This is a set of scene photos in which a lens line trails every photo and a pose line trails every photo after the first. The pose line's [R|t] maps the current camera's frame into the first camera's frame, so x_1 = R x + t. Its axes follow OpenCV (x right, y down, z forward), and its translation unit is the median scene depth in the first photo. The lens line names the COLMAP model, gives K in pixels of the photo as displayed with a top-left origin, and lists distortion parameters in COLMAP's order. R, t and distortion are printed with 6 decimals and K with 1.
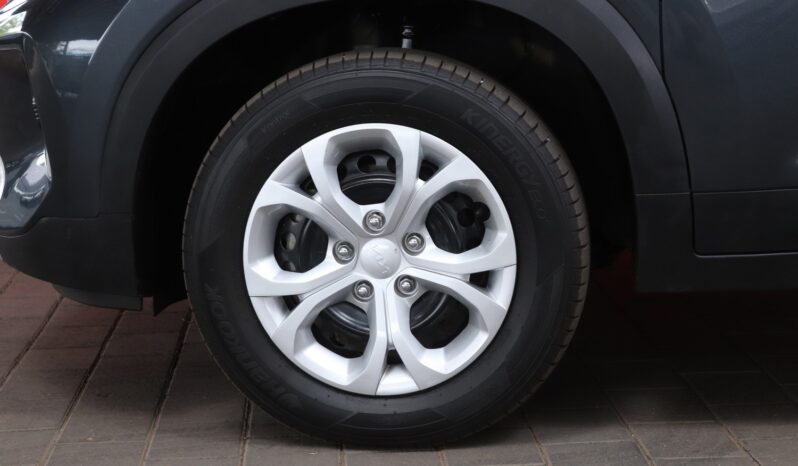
lens RADIAL K [[1610.4, 0, 397.9], [0, 1610.4, 234.2], [0, 0, 1]] dist [0.027619, 0.000000]
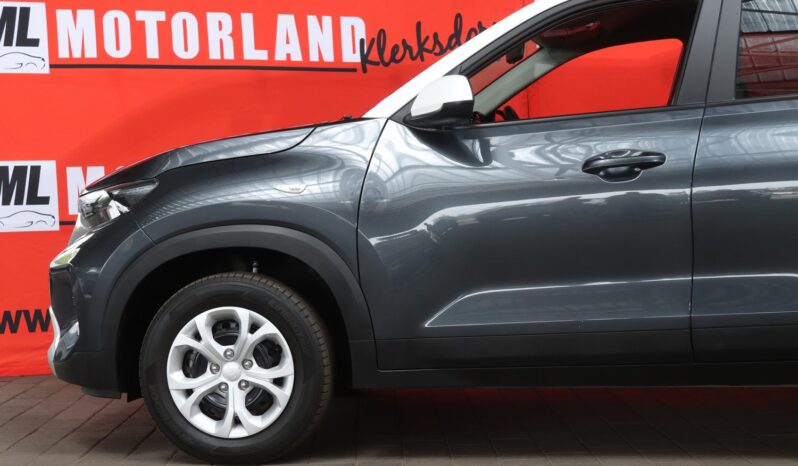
lens RADIAL K [[1501.7, 0, 390.9], [0, 1501.7, 226.5], [0, 0, 1]] dist [0.049988, 0.000000]
pose [[0.997722, 0.003011, -0.067388, 0.327103], [-0.013361, 0.988032, -0.153671, 0.126337], [0.066119, 0.154222, 0.985821, -0.942268]]
